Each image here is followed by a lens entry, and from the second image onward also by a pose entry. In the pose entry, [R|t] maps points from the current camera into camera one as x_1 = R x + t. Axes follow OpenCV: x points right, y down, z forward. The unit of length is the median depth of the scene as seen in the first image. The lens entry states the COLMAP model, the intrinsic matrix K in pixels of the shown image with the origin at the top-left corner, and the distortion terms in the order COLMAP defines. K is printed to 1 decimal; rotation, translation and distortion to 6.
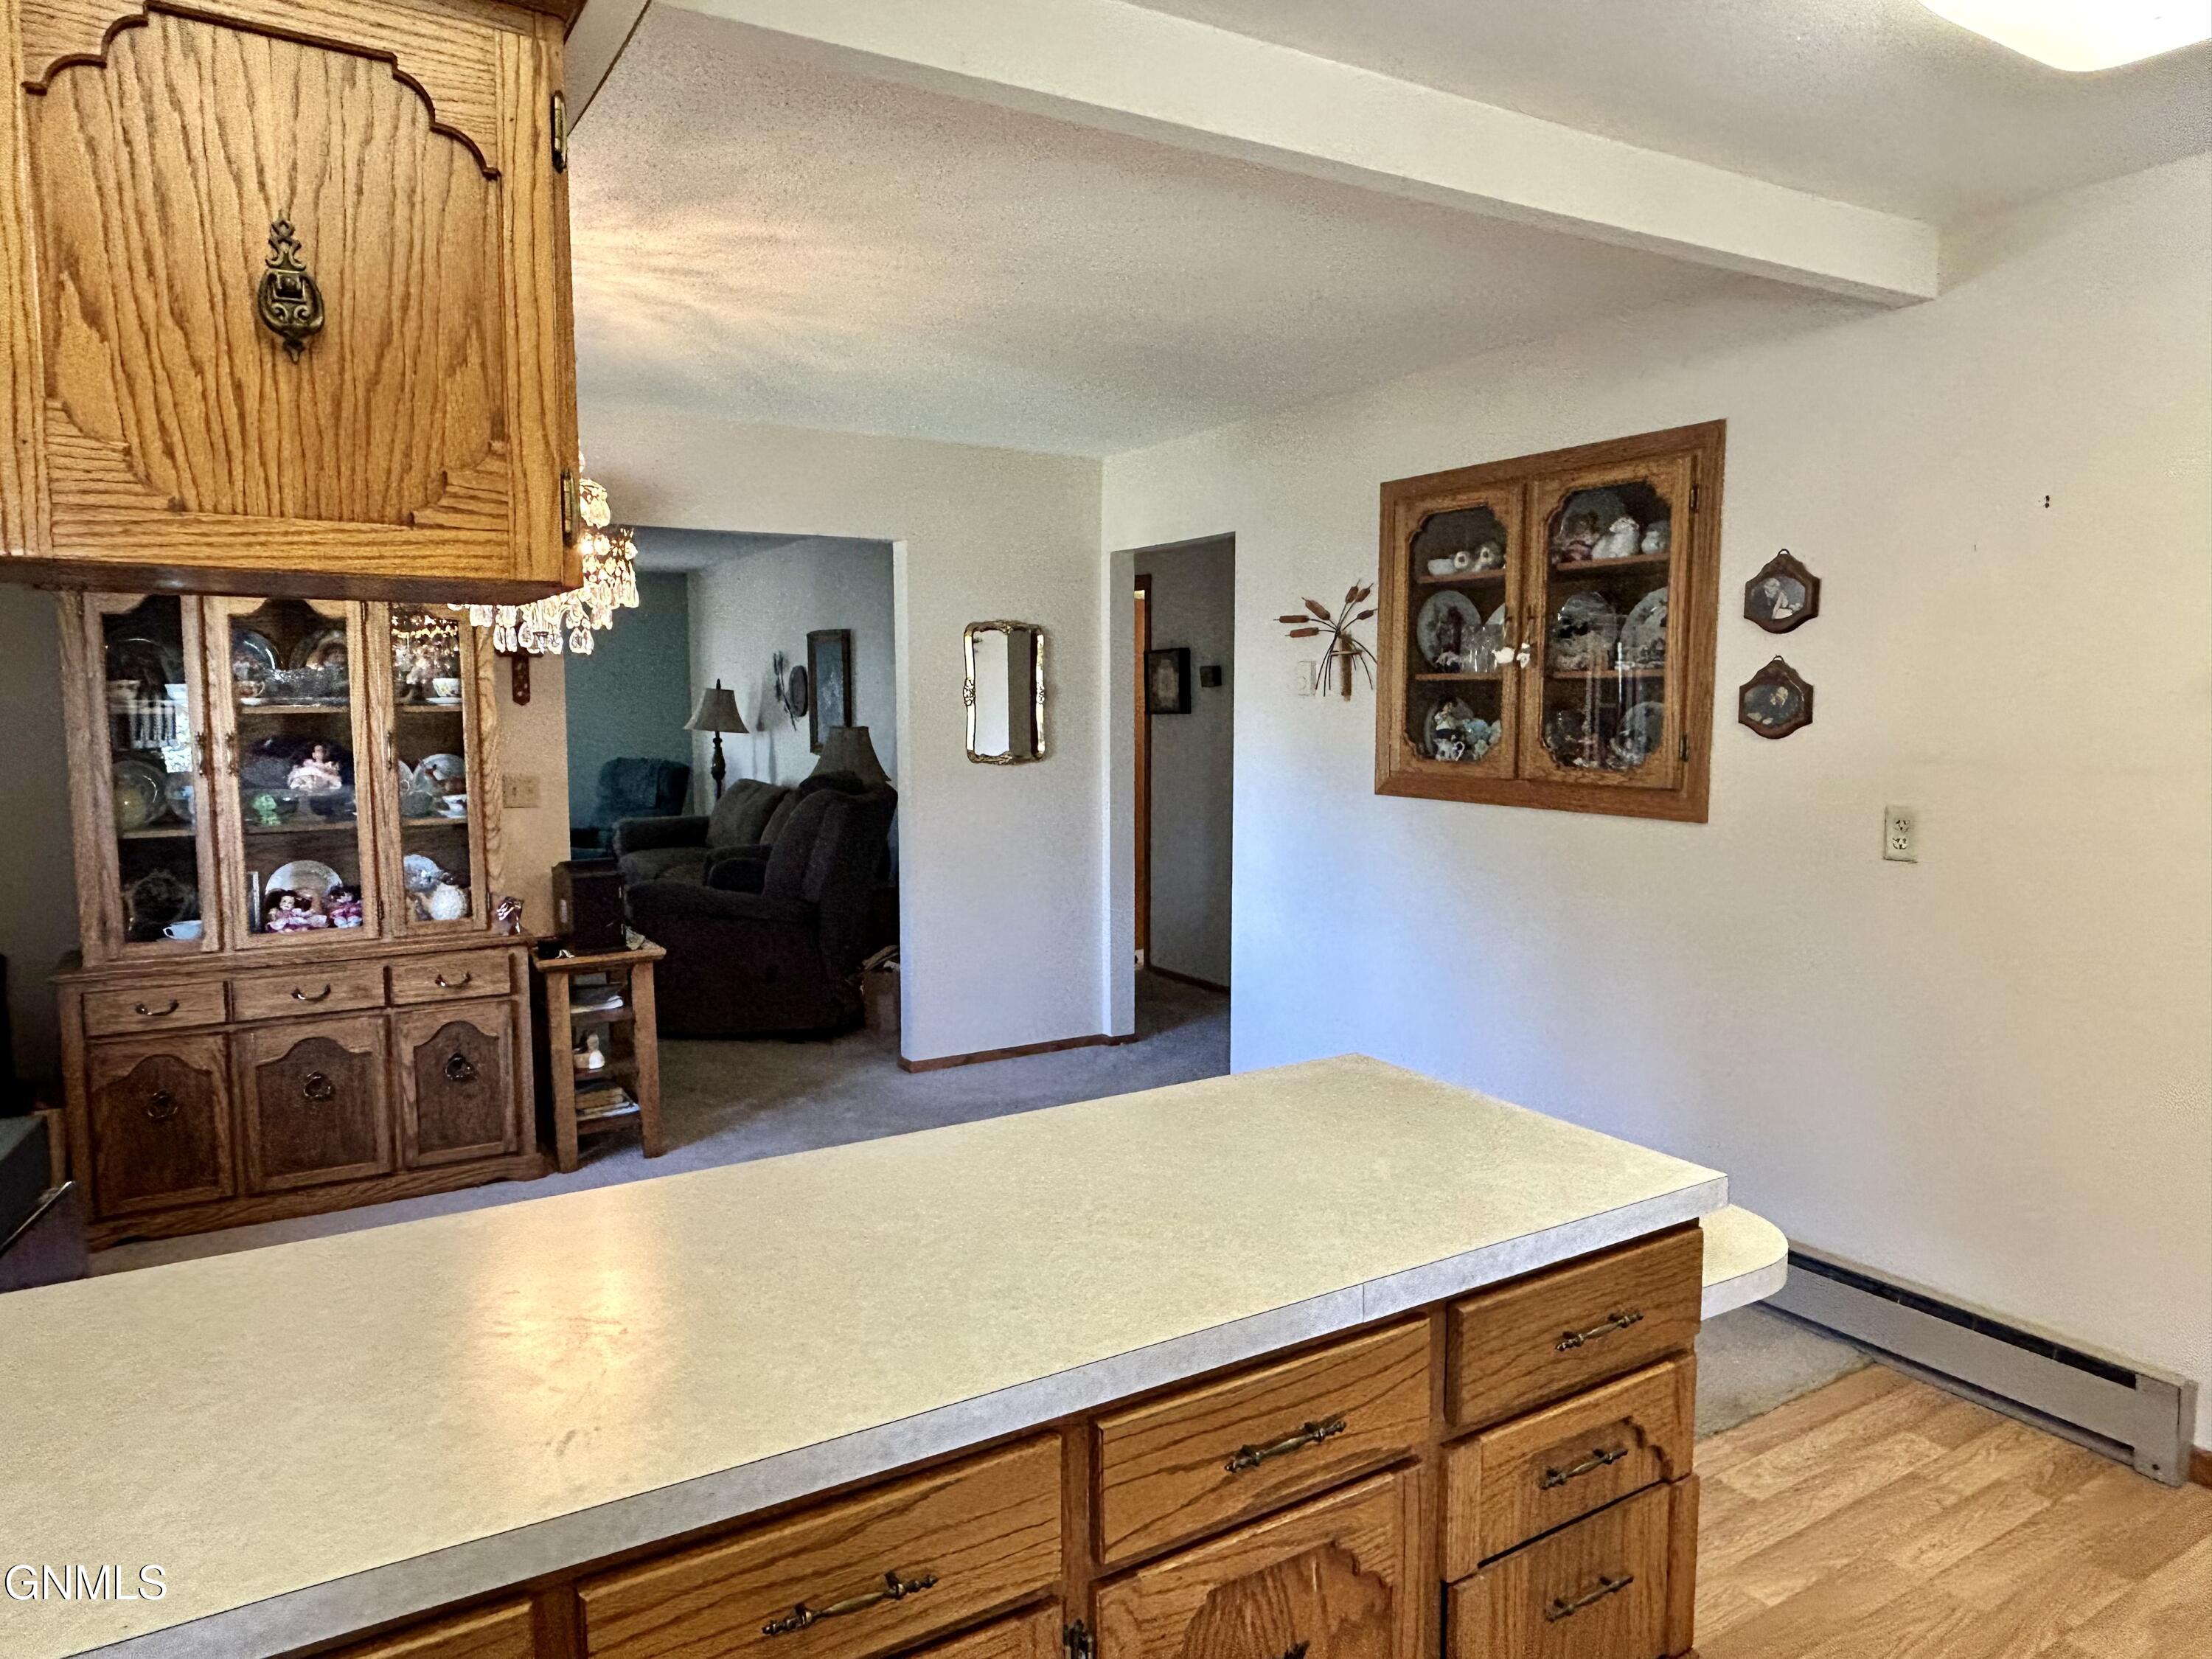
lens RADIAL K [[1416.3, 0, 1098.3], [0, 1416.3, 824.9], [0, 0, 1]] dist [-0.001509, -0.002879]
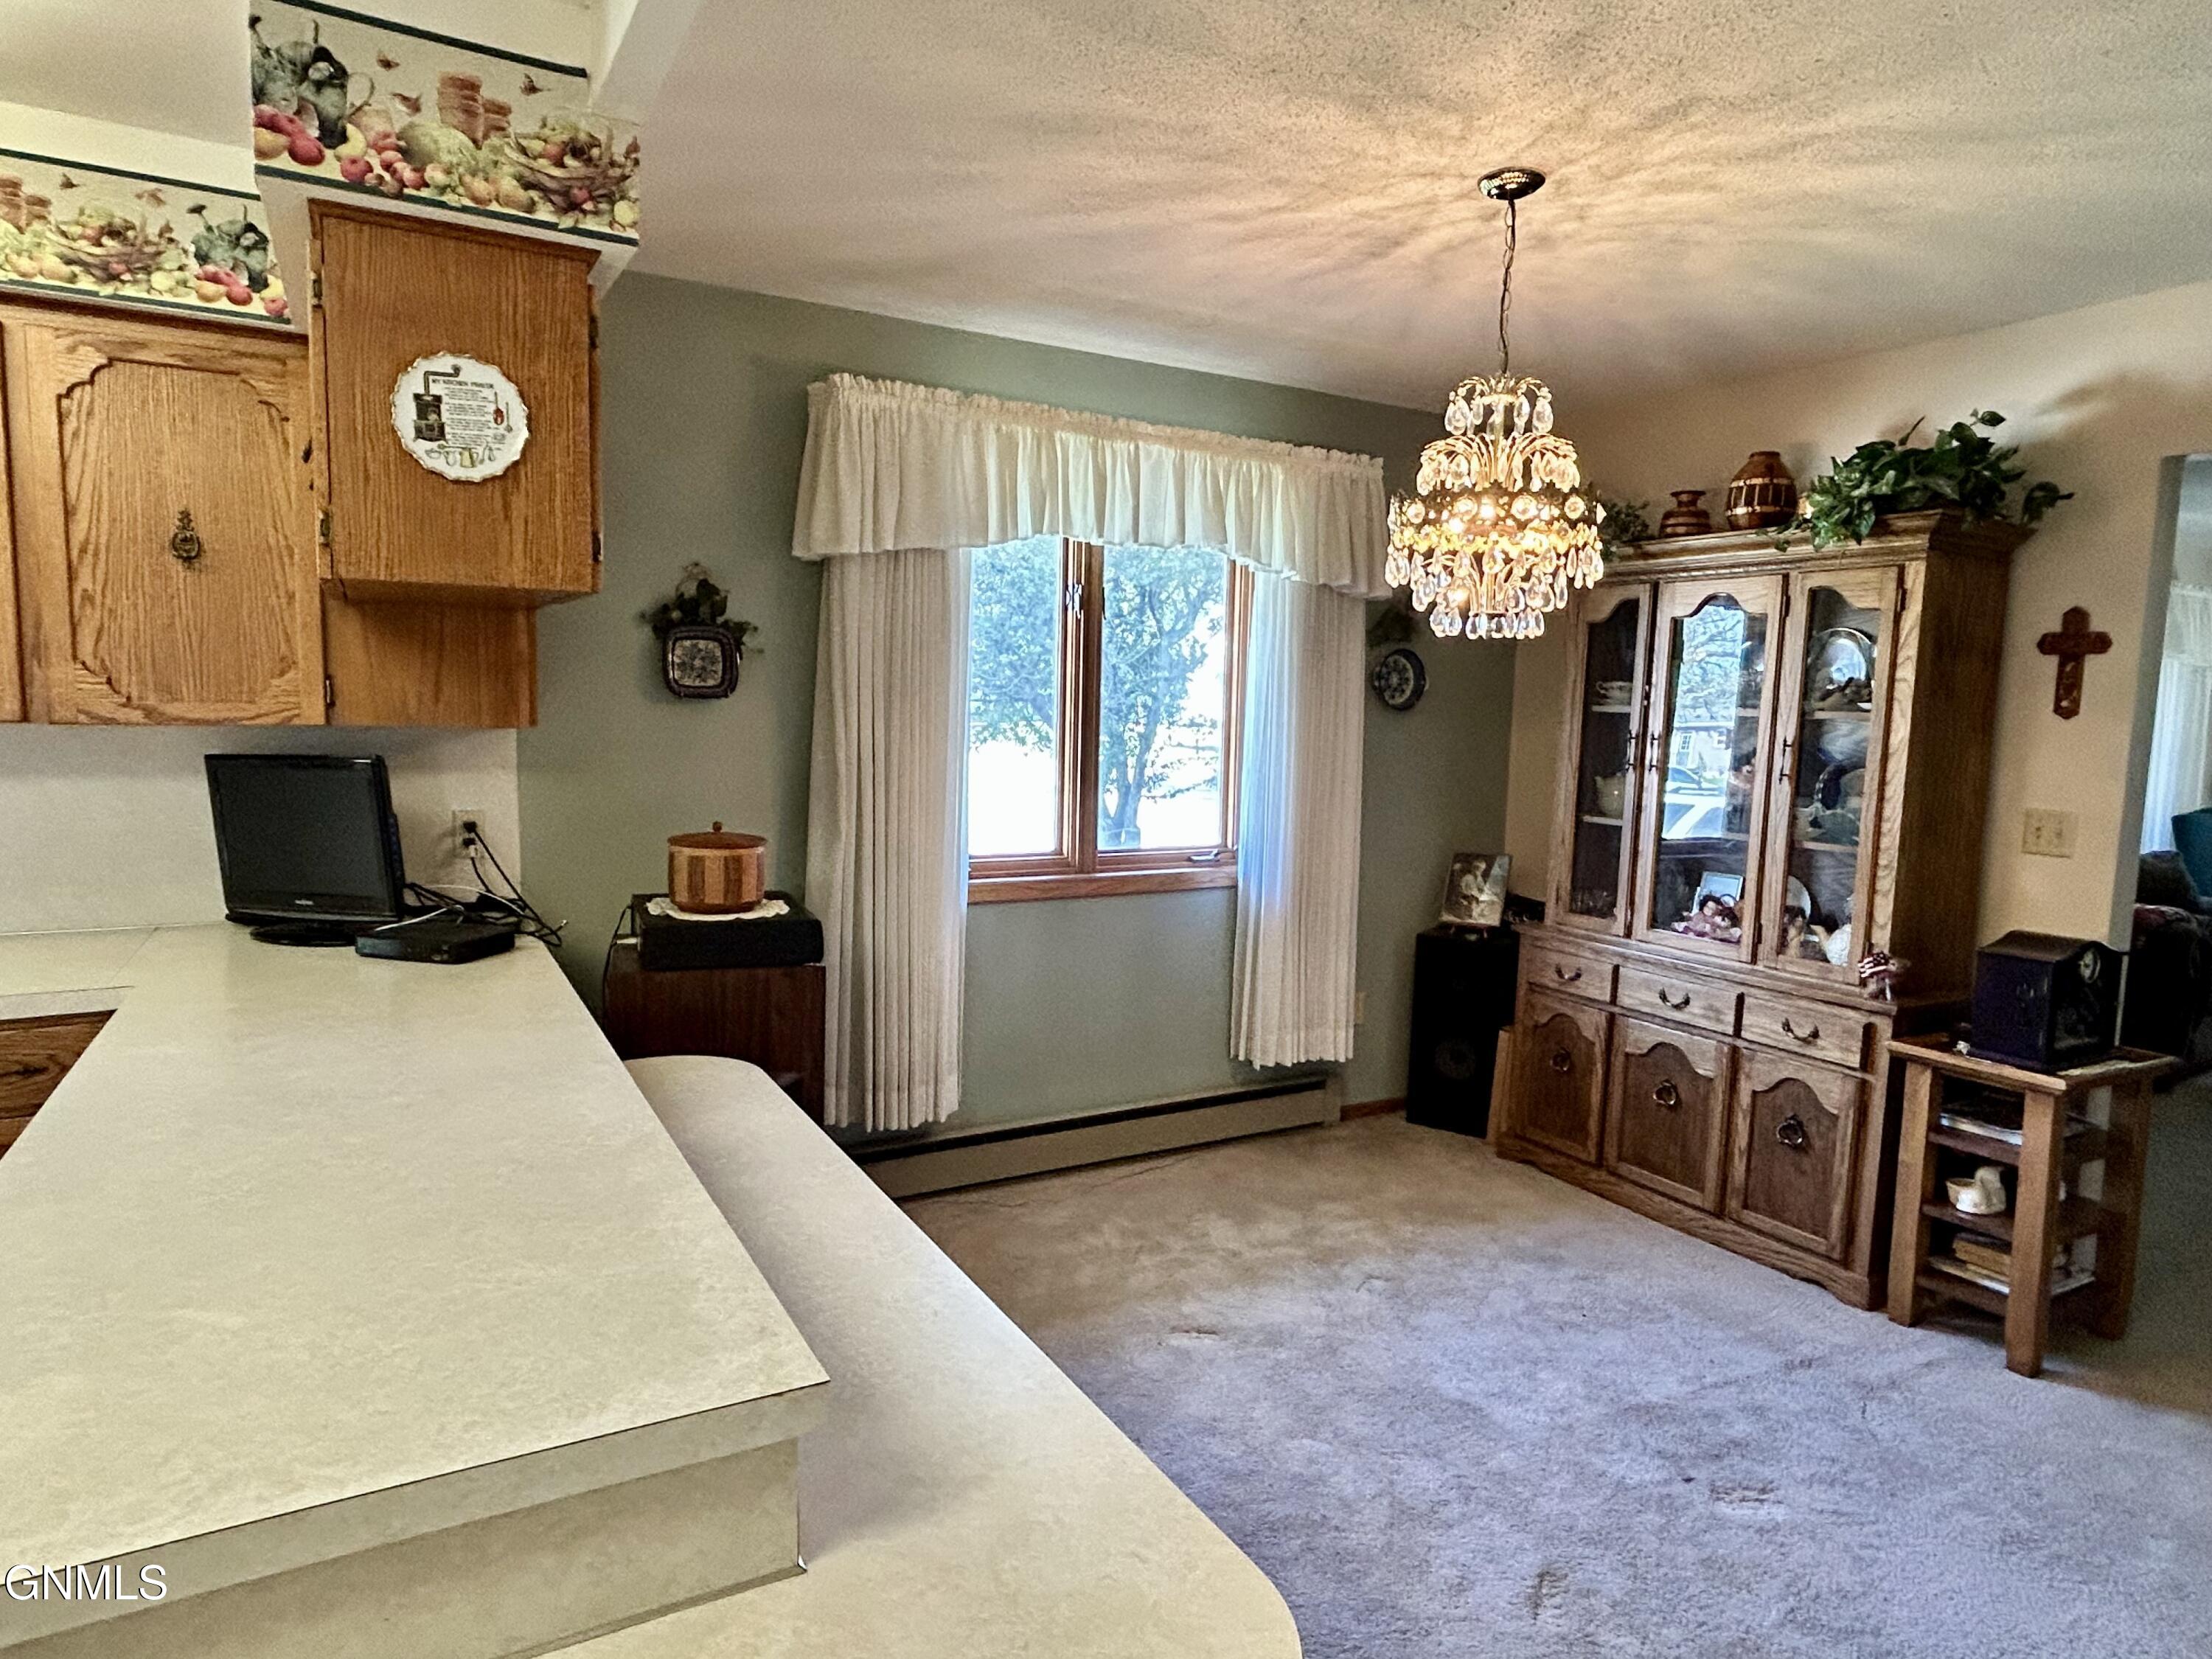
lens RADIAL K [[1297.0, 0, 1099.1], [0, 1297.0, 832.5], [0, 0, 1]] dist [-0.004394, -0.002879]
pose [[-0.037935, 0.107303, -0.993502, 0.328407], [-0.119969, 0.986538, 0.111131, -0.045494], [0.992053, 0.123406, -0.024552, 0.586101]]
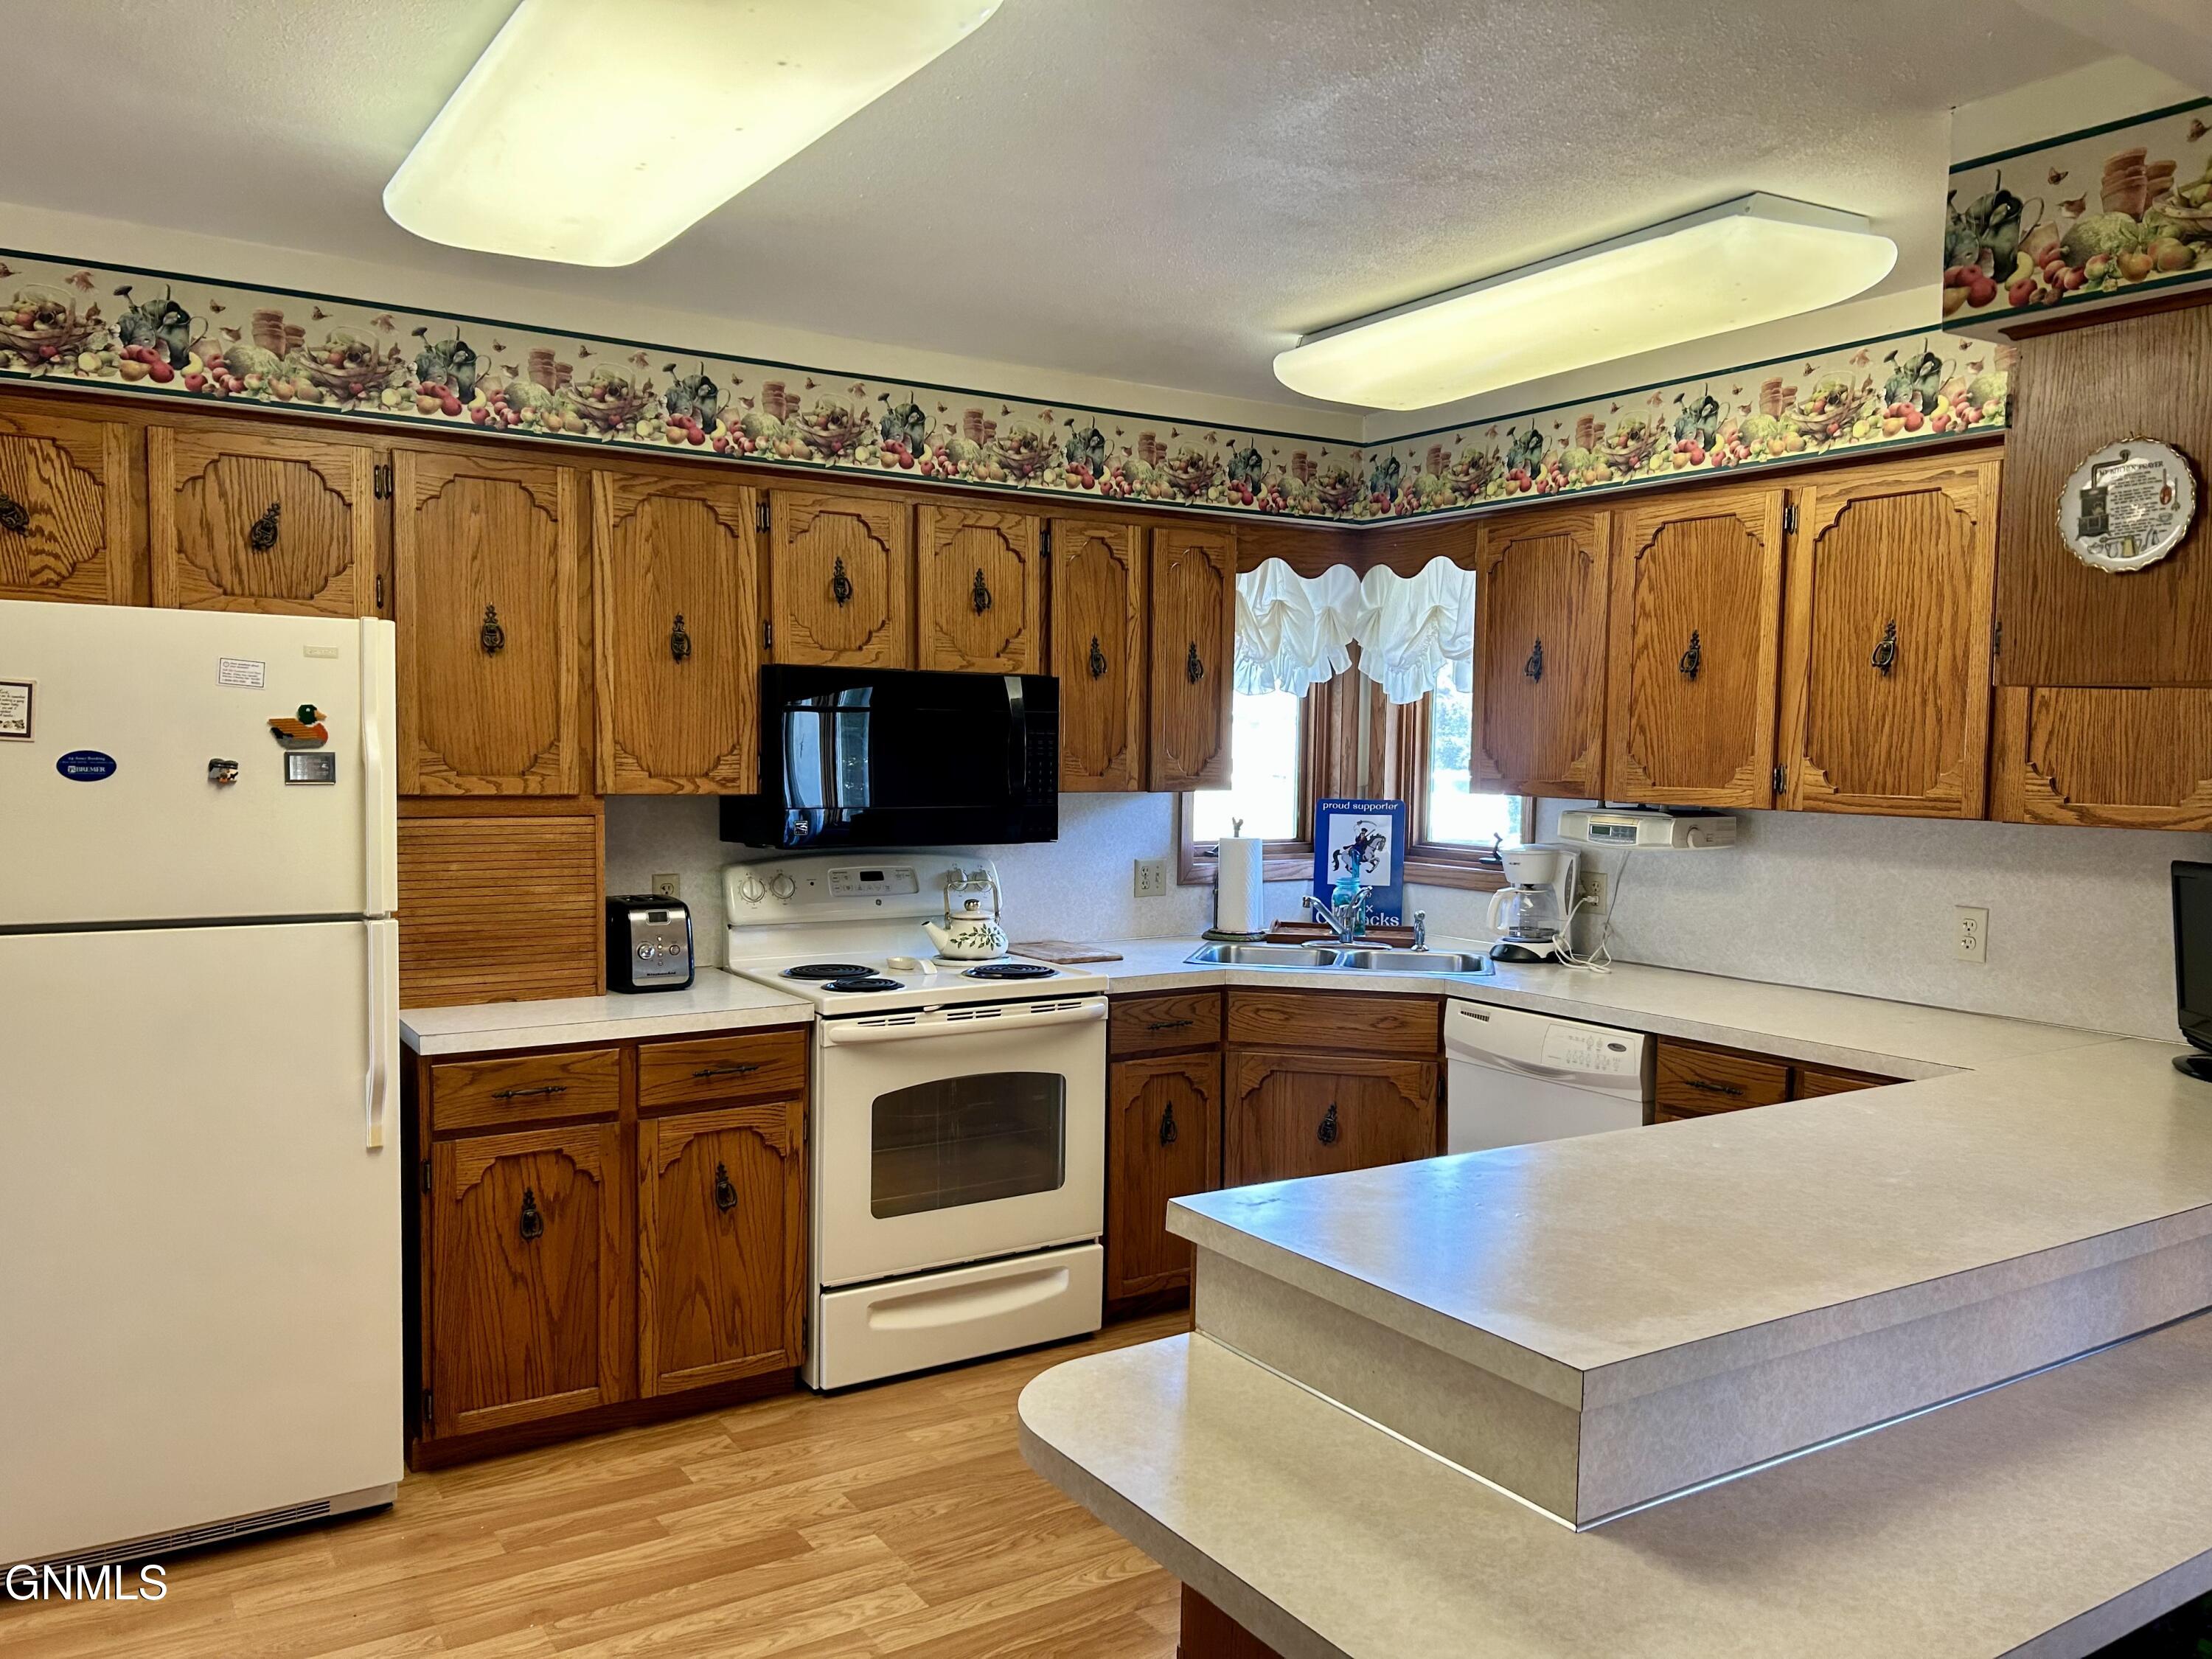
lens RADIAL K [[1657.0, 0, 1101.9], [0, 1657.0, 849.9], [0, 0, 1]] dist [0.051871, -0.055713]
pose [[-0.999702, -0.005254, -0.023855, 0.212885], [-0.009020, 0.986976, 0.160617, -0.087498], [0.022700, 0.160784, -0.986729, 0.903992]]
